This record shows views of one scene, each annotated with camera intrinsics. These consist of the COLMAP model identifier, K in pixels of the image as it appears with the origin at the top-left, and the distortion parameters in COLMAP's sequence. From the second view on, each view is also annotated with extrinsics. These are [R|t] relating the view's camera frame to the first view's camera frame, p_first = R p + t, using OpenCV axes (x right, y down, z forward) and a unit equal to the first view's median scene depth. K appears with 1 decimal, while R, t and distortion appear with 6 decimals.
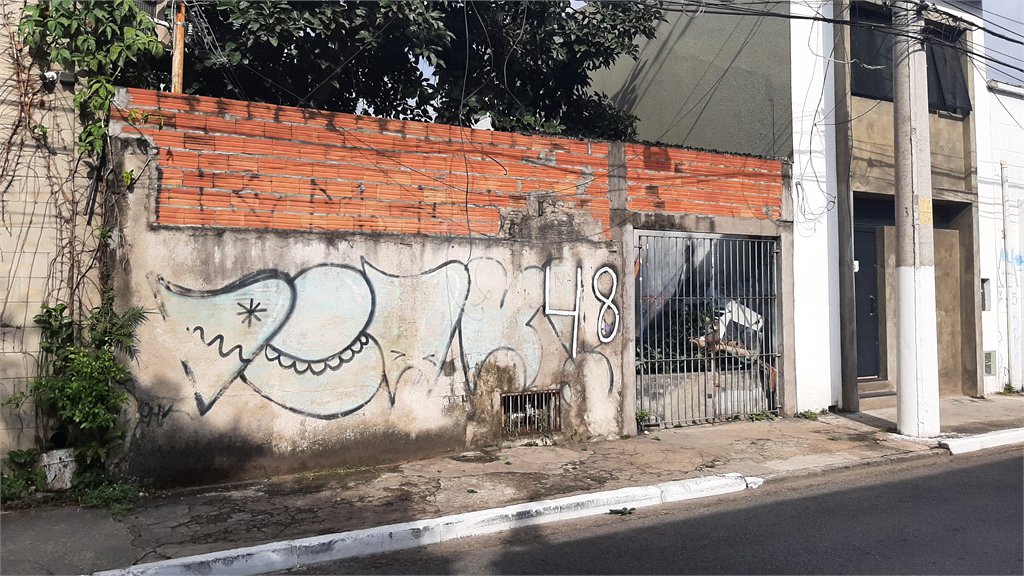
lens RADIAL K [[794.8, 0, 509.1], [0, 794.8, 289.9], [0, 0, 1]] dist [0.058861, -0.125373]
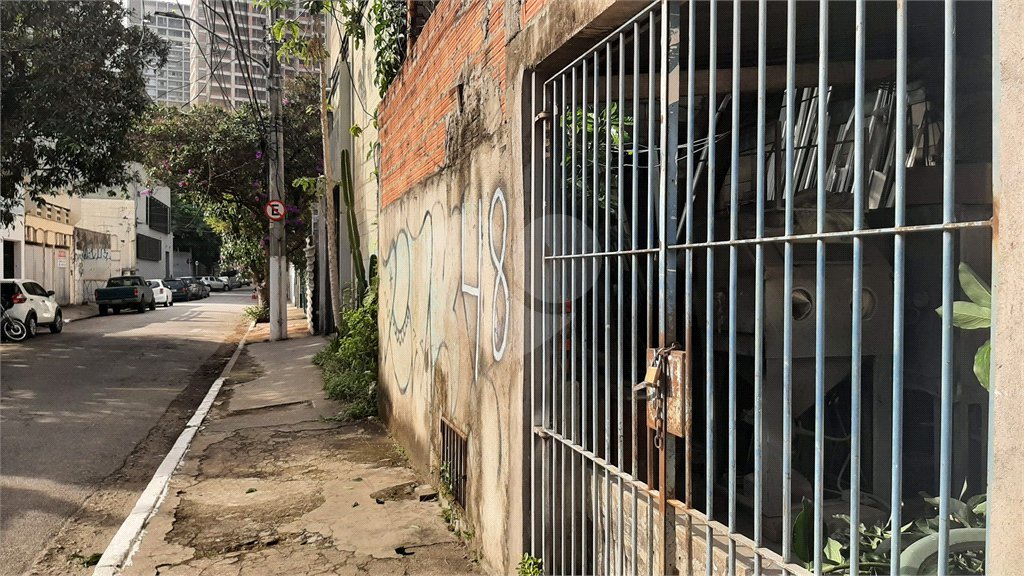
lens RADIAL K [[794.8, 0, 516.1], [0, 794.8, 294.6], [0, 0, 1]] dist [0.058861, -0.125373]
pose [[-0.238006, 0.027467, -0.970875, 0.528834], [0.014641, 0.999588, 0.024690, 0.018080], [0.971153, -0.008338, -0.238310, 1.085834]]
